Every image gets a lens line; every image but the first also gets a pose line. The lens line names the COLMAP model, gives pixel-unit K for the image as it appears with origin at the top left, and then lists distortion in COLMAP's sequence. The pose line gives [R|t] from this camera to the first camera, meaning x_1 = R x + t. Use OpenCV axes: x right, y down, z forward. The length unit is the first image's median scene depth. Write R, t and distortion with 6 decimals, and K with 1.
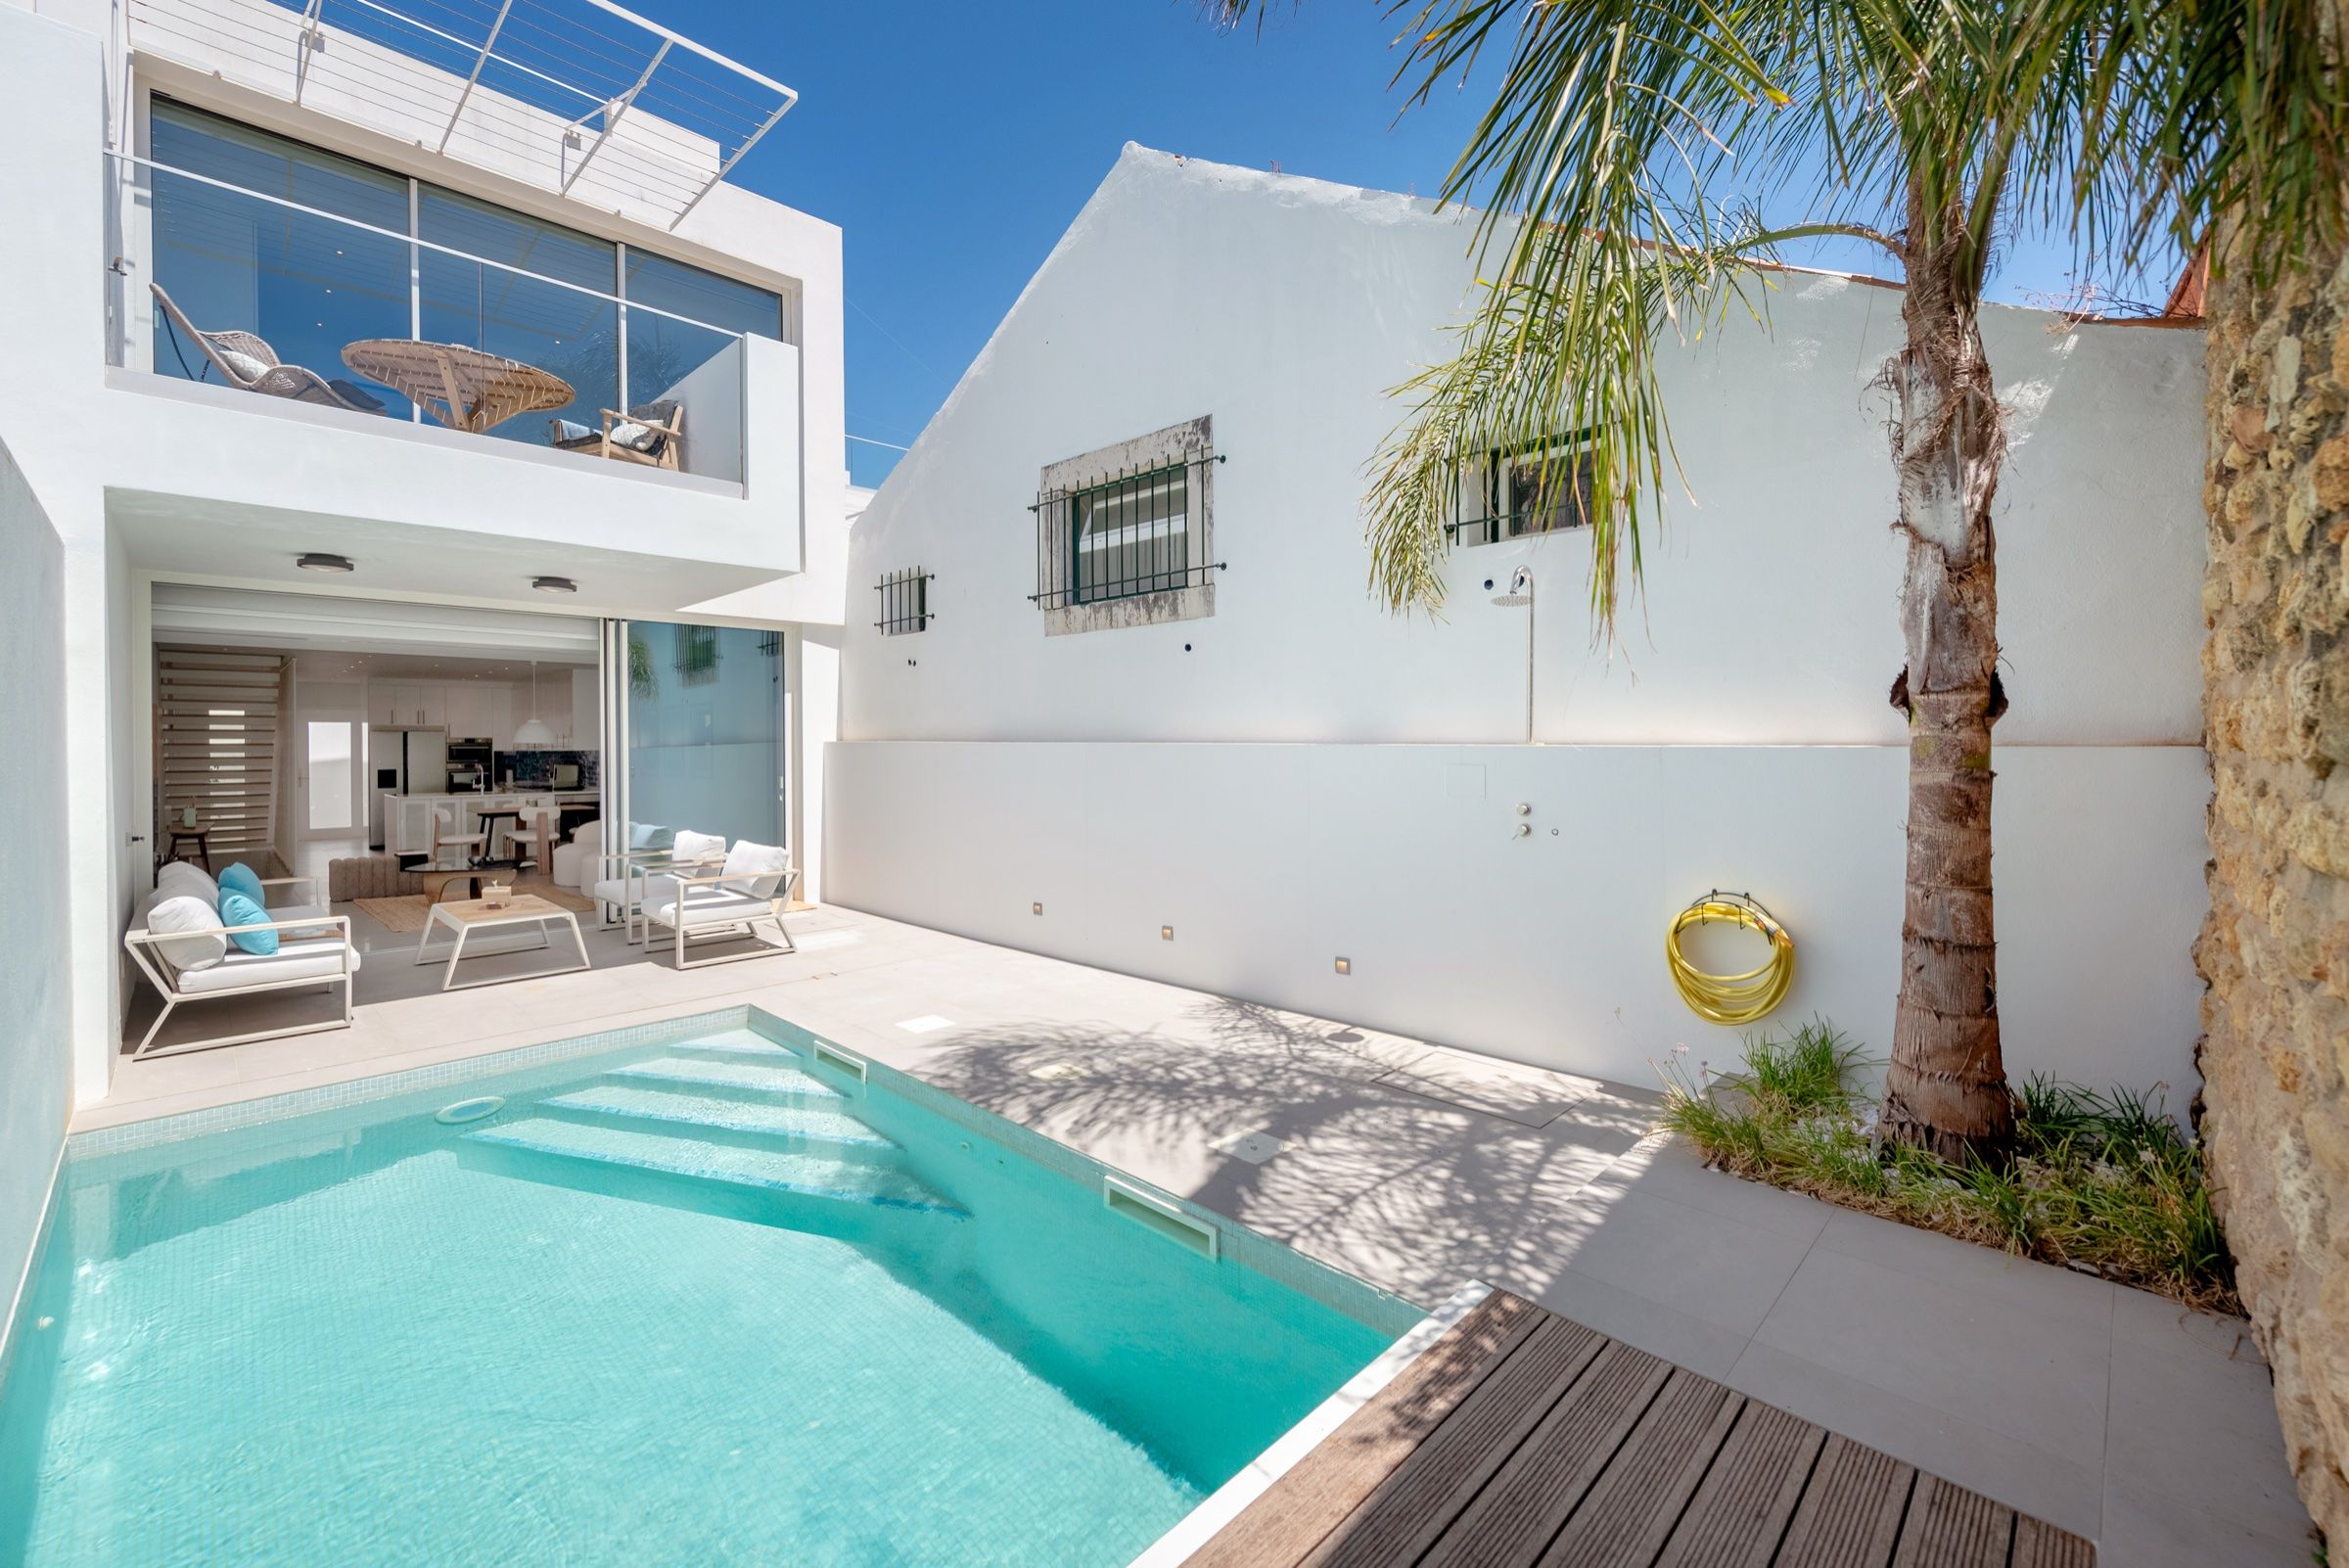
lens RADIAL K [[970.1, 0, 1169.7], [0, 970.1, 779.8], [0, 0, 1]] dist [0.000359, 0.000050]
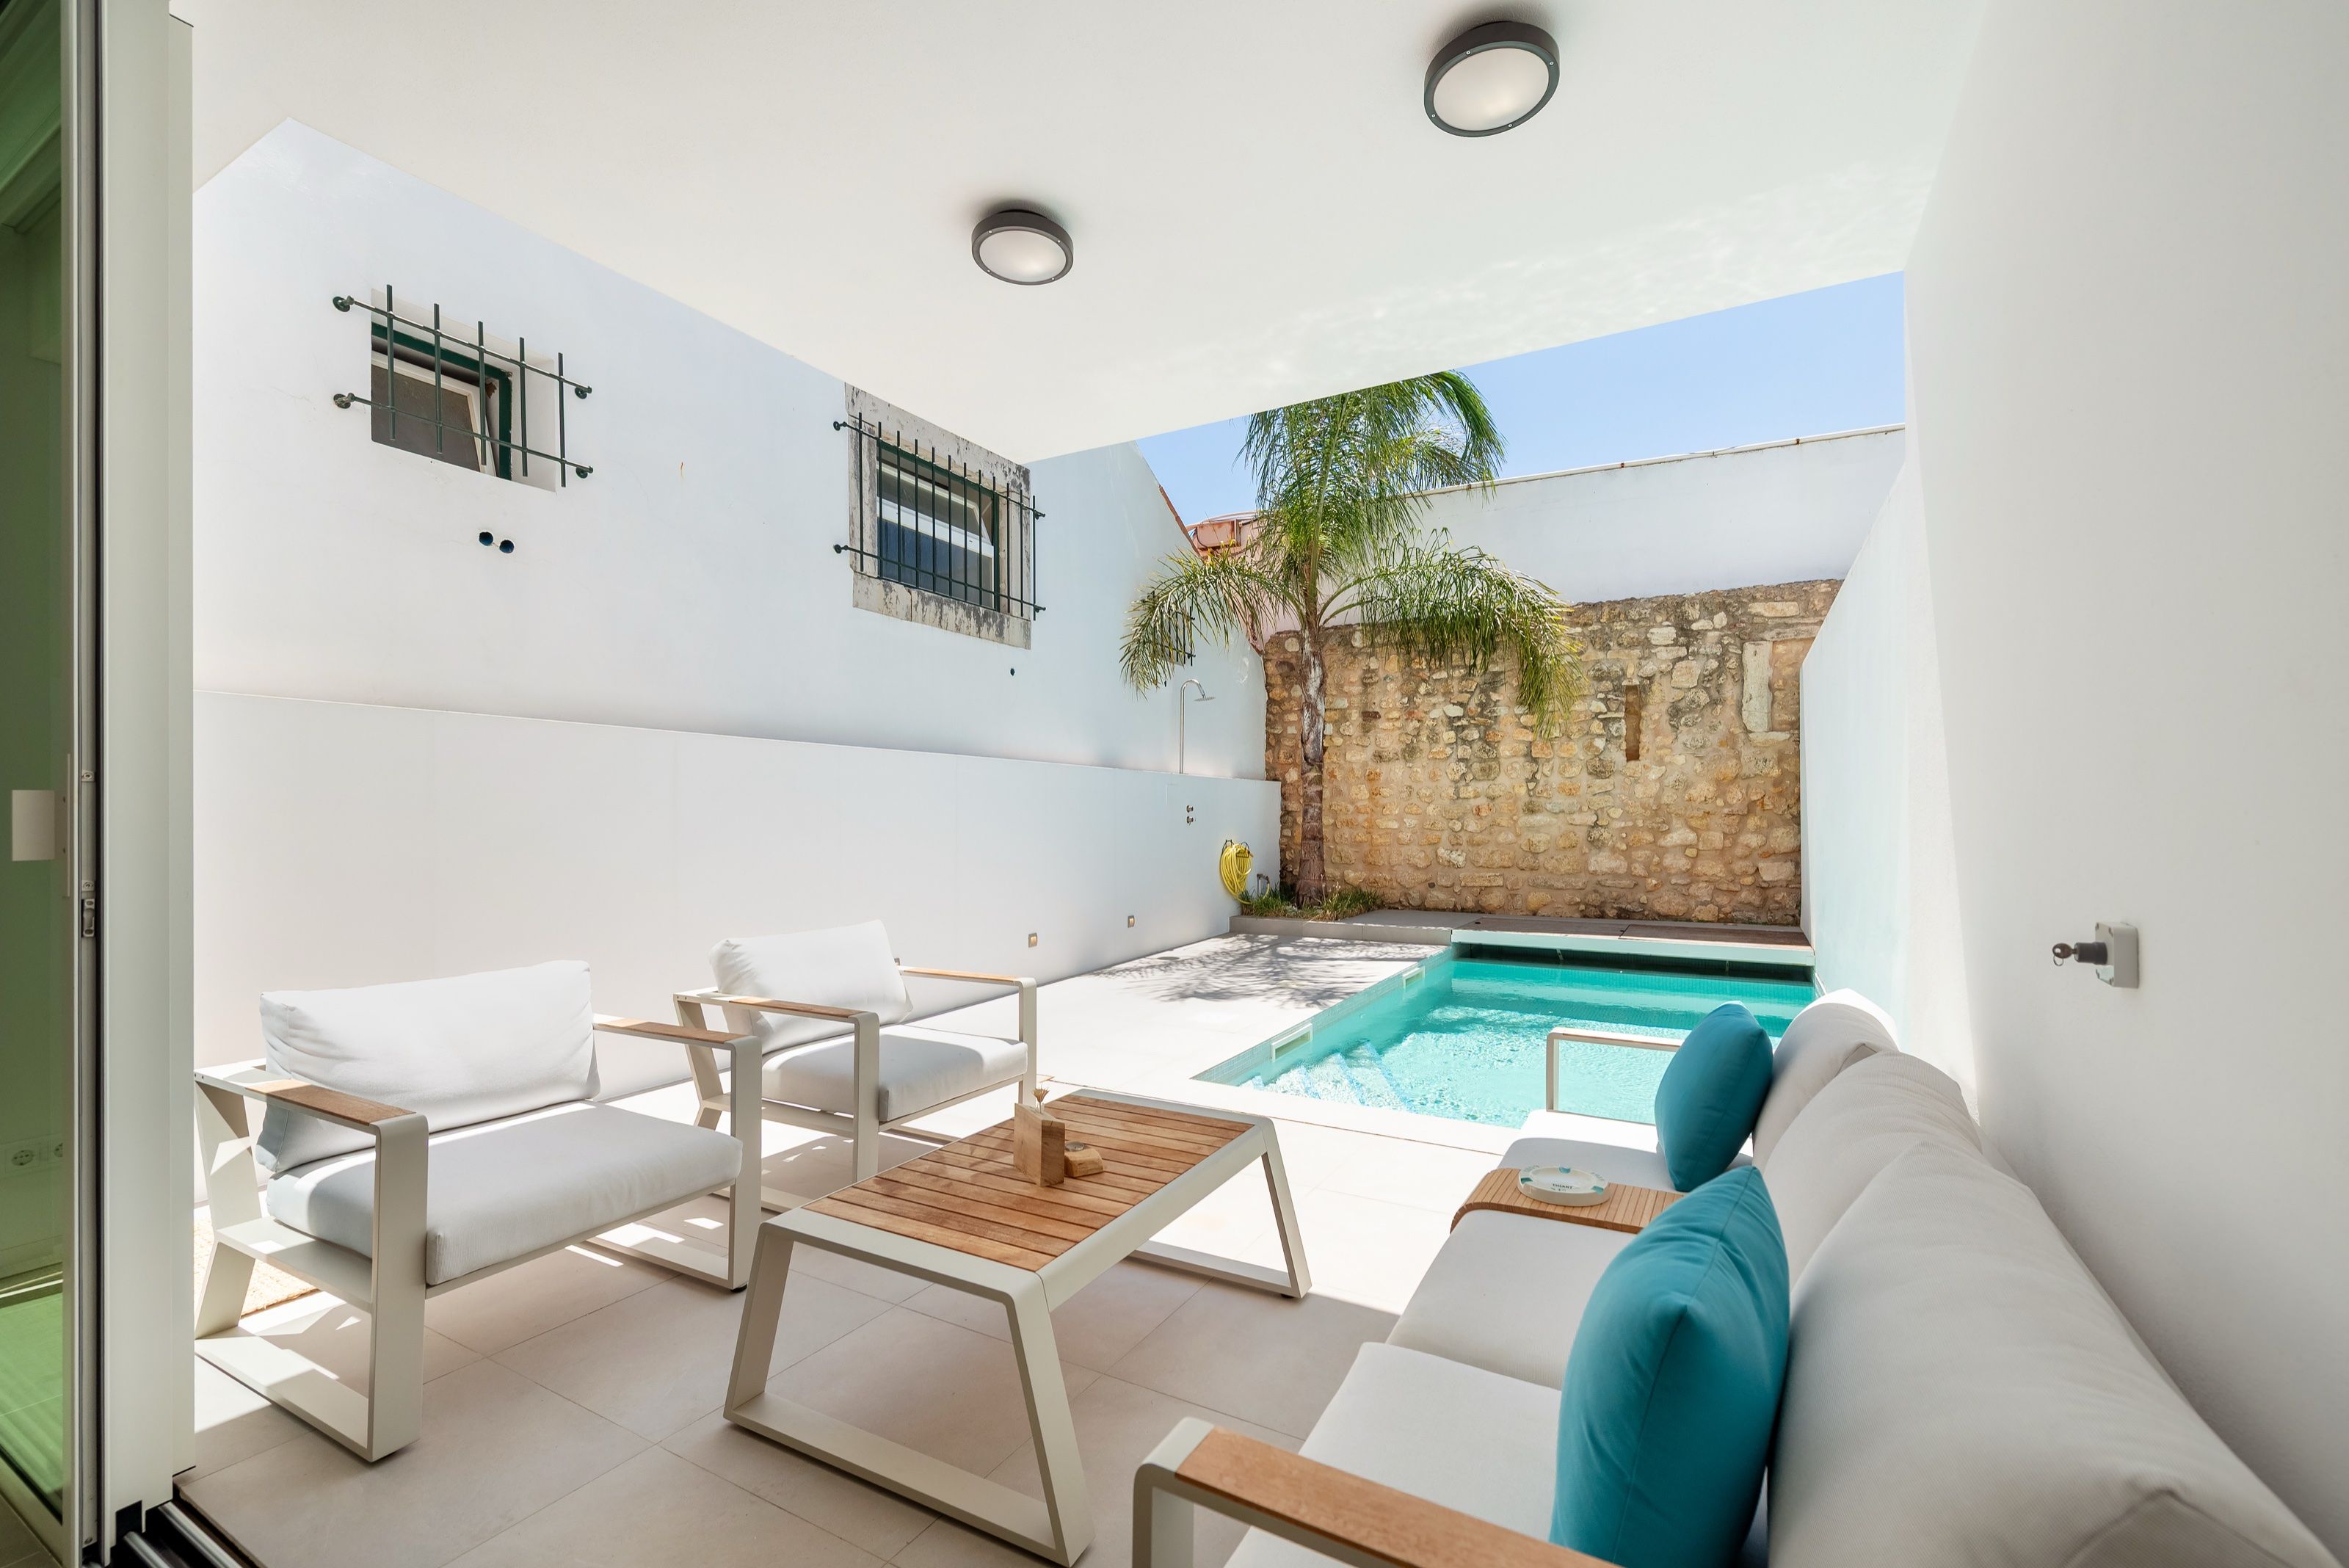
lens RADIAL K [[970.1, 0, 1173.4], [0, 970.1, 789.9], [0, 0, 1]] dist [0.000359, 0.000050]
pose [[-0.264892, 0.011901, 0.964205, -0.998504], [0.023726, 0.999702, -0.005821, 0.002009], [-0.963986, 0.021335, -0.265096, 1.065596]]
